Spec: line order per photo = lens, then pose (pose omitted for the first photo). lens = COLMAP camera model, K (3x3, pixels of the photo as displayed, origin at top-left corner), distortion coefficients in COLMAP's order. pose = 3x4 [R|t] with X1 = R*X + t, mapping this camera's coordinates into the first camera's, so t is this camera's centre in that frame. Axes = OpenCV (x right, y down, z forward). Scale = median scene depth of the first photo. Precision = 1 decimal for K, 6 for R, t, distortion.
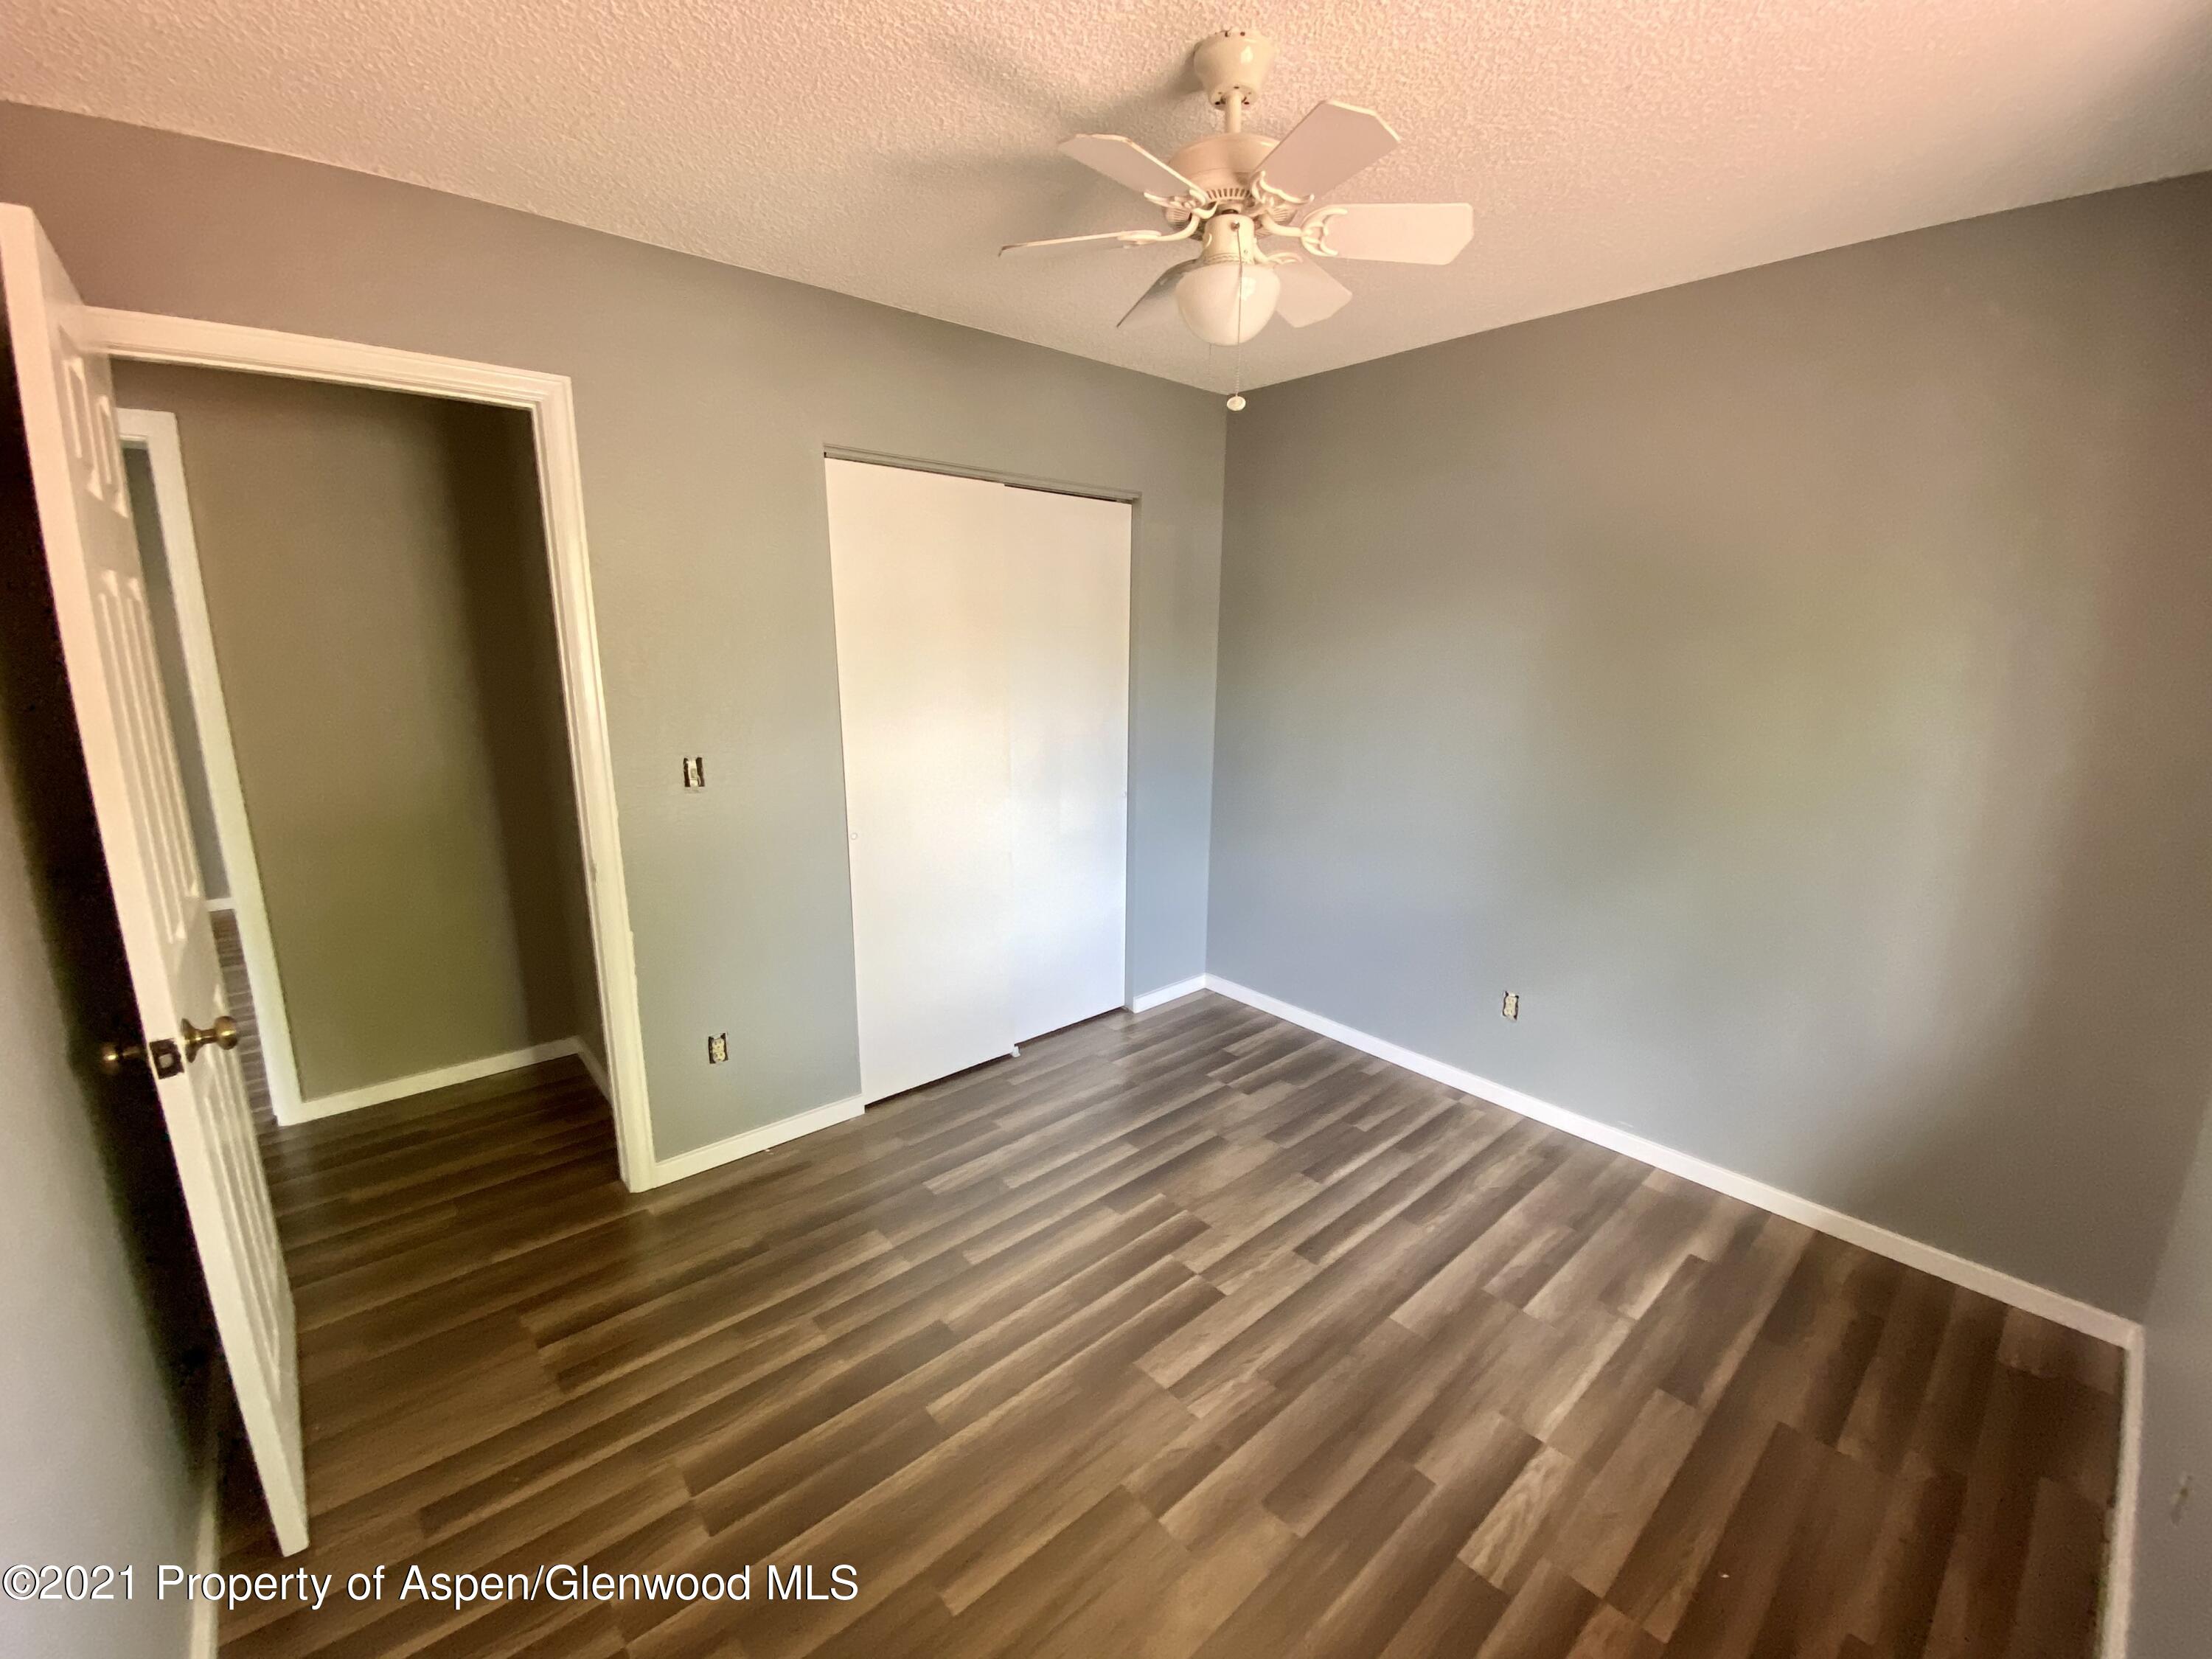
lens RADIAL K [[908.8, 0, 1109.5], [0, 908.8, 827.5], [0, 0, 1]] dist [0.026210, -0.024049]
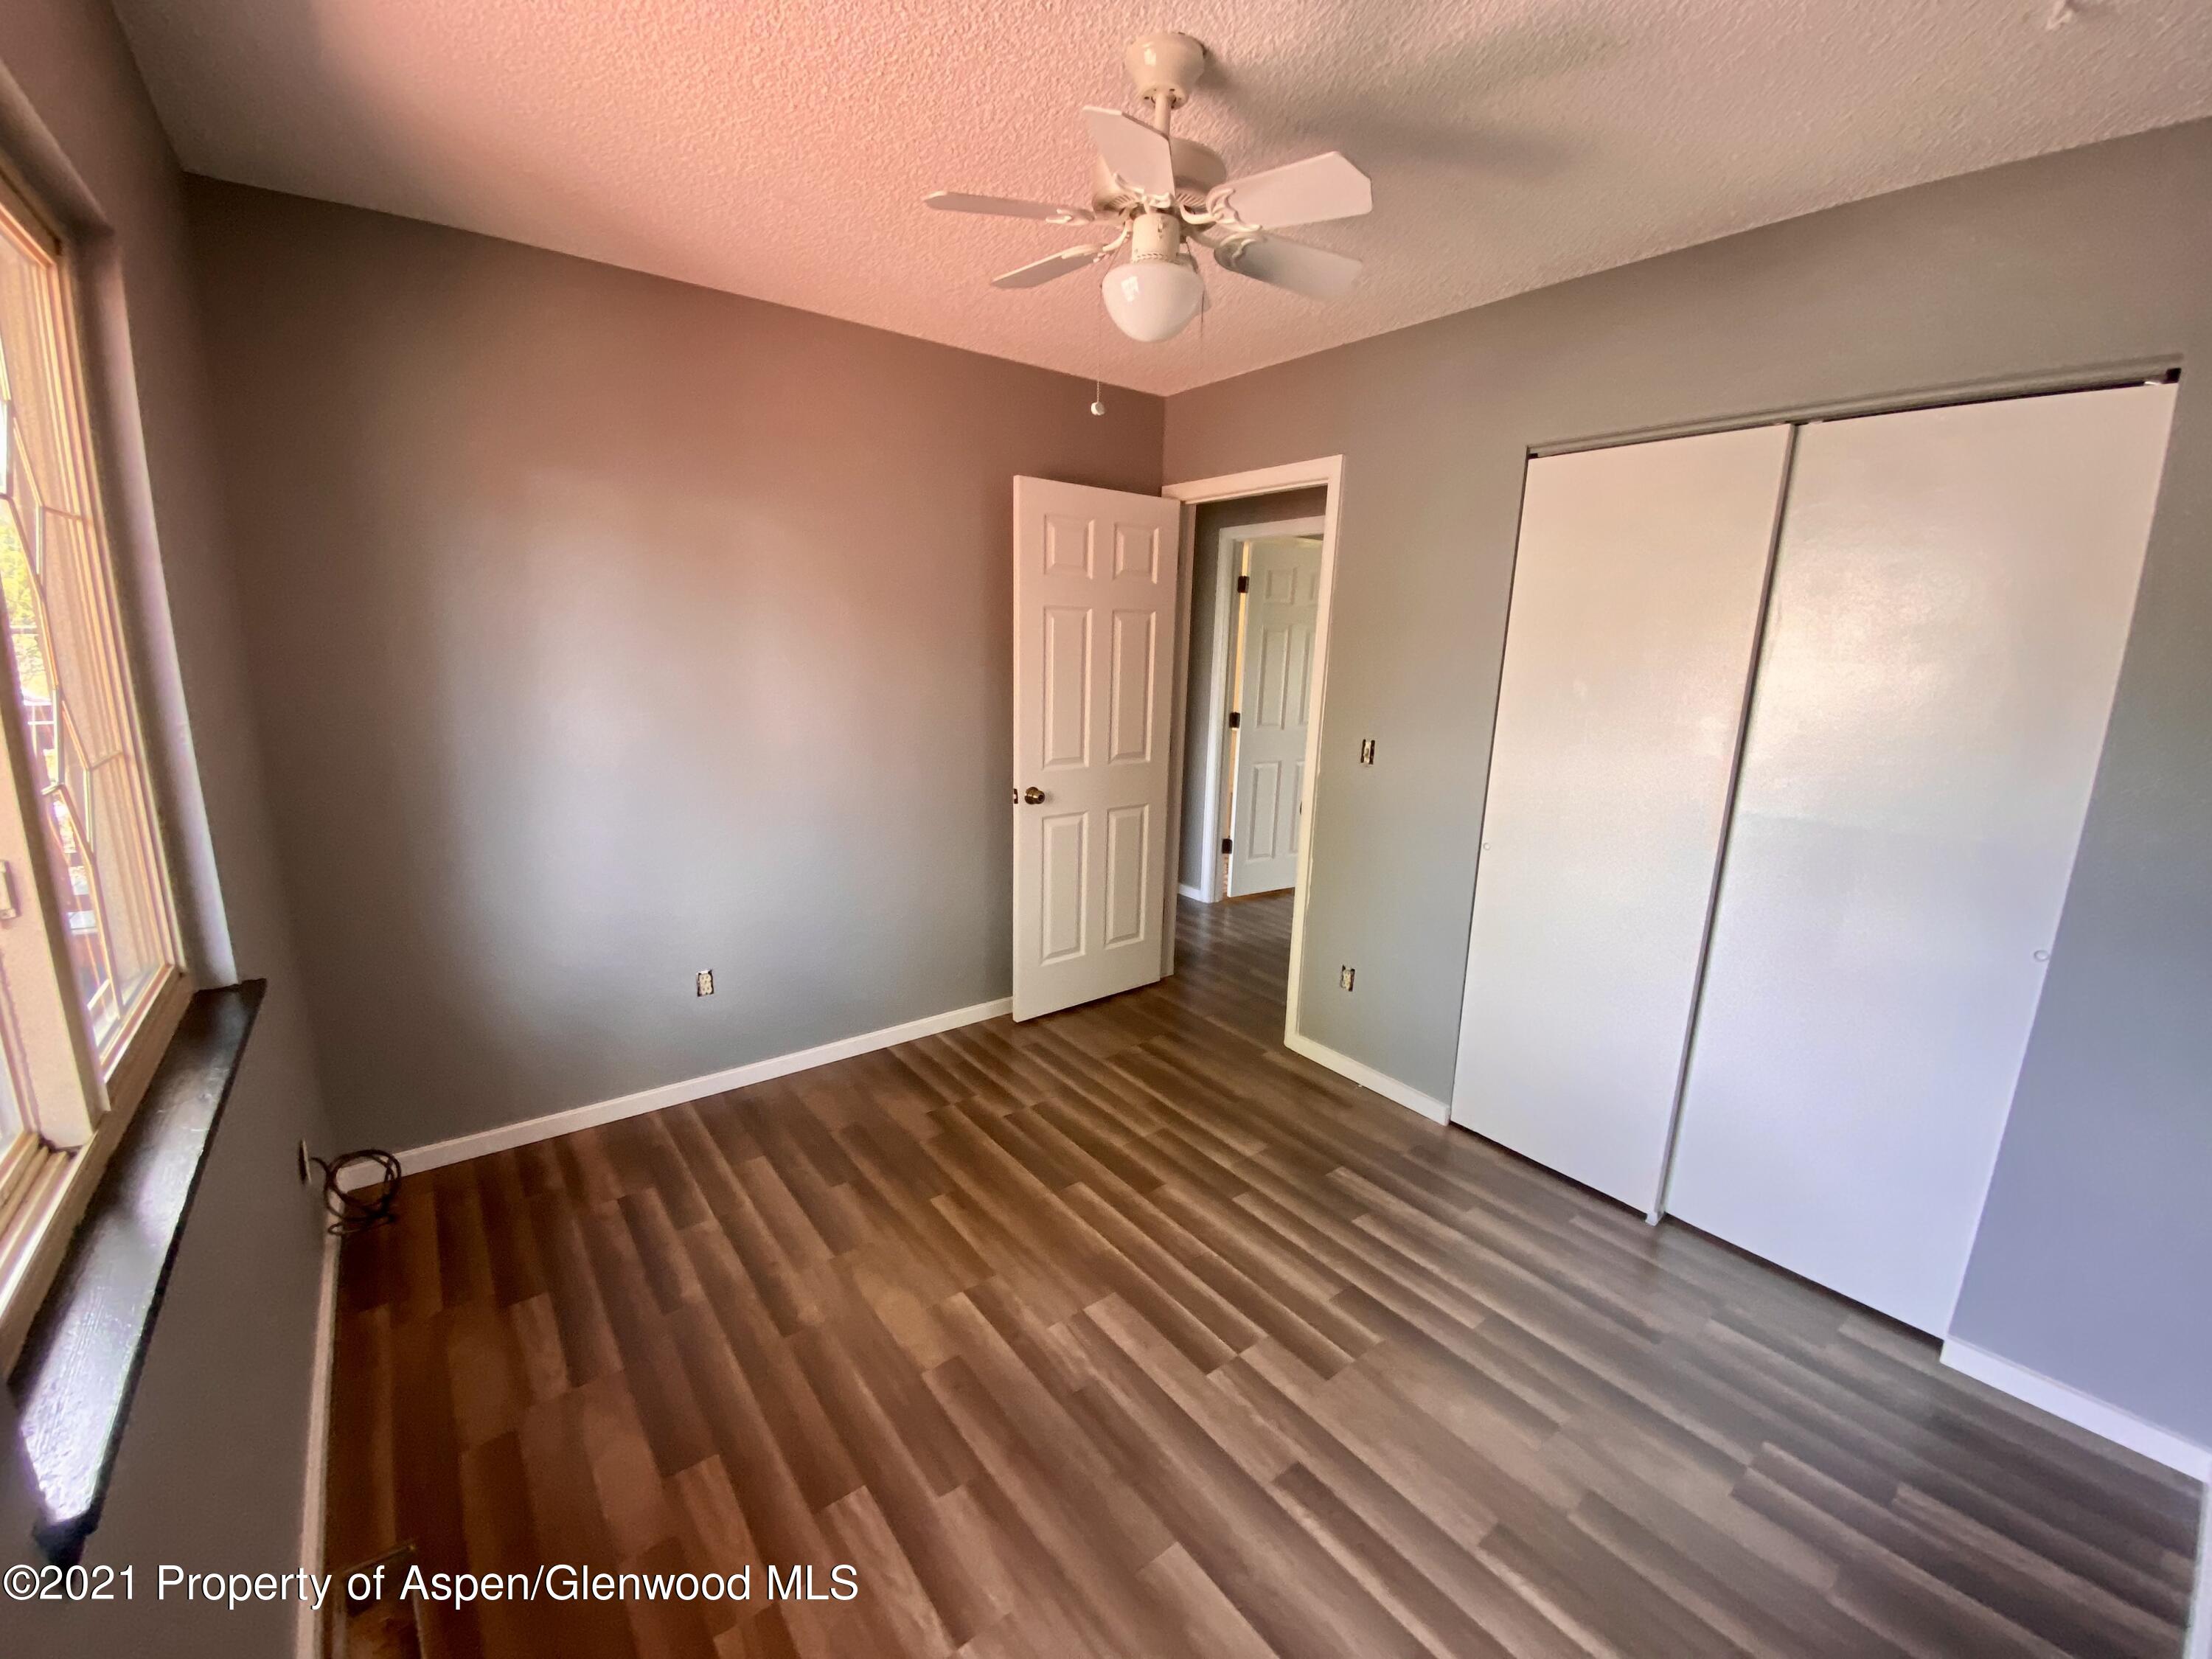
lens RADIAL K [[908.8, 0, 1109.5], [0, 908.8, 827.5], [0, 0, 1]] dist [0.026210, -0.024049]
pose [[-0.063872, 0.198697, -0.977978, 0.859127], [-0.237044, 0.948911, 0.208273, -0.148087], [0.969397, 0.245126, -0.013509, 0.758569]]
